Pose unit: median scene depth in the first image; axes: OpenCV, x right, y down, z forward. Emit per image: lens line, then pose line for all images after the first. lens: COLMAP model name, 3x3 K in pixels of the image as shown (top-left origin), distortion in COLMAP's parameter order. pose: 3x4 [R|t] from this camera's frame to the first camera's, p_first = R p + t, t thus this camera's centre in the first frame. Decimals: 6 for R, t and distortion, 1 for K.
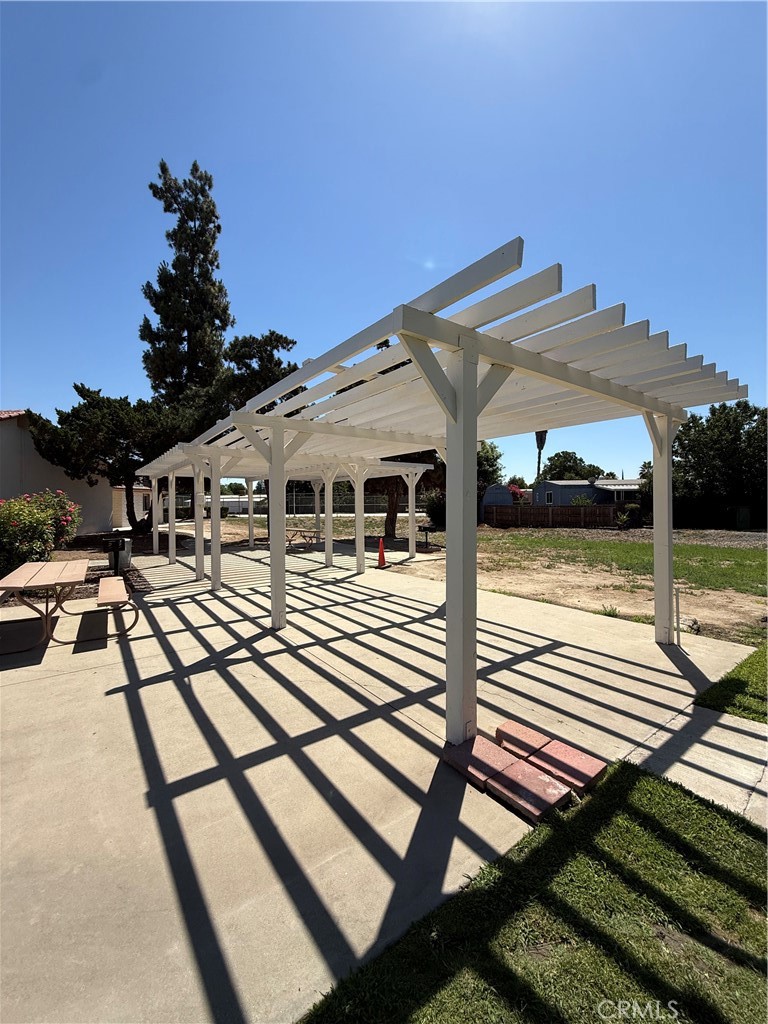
lens RADIAL K [[409.6, 0, 386.3], [0, 409.6, 509.9], [0, 0, 1]] dist [-0.002403, -0.000467]
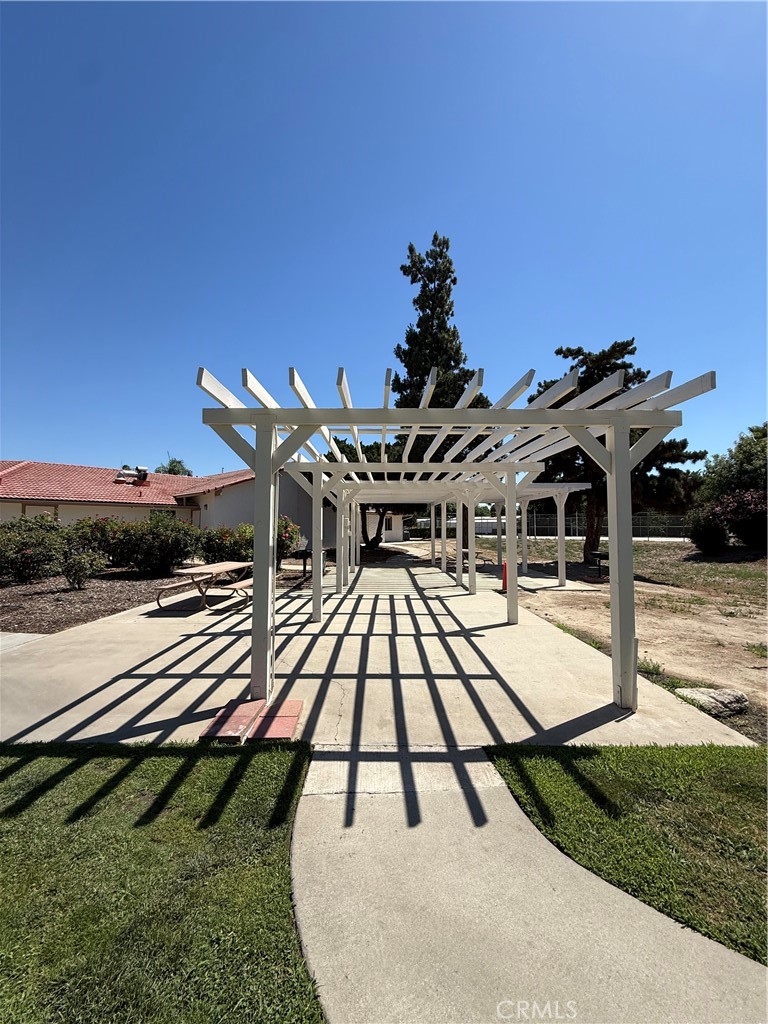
lens RADIAL K [[409.6, 0, 384.6], [0, 409.6, 508.9], [0, 0, 1]] dist [-0.002403, -0.000467]
pose [[0.803749, -0.018980, -0.594666, 0.108210], [-0.012593, 0.998724, -0.048897, -0.001926], [0.594835, 0.046790, 0.802485, 0.008651]]
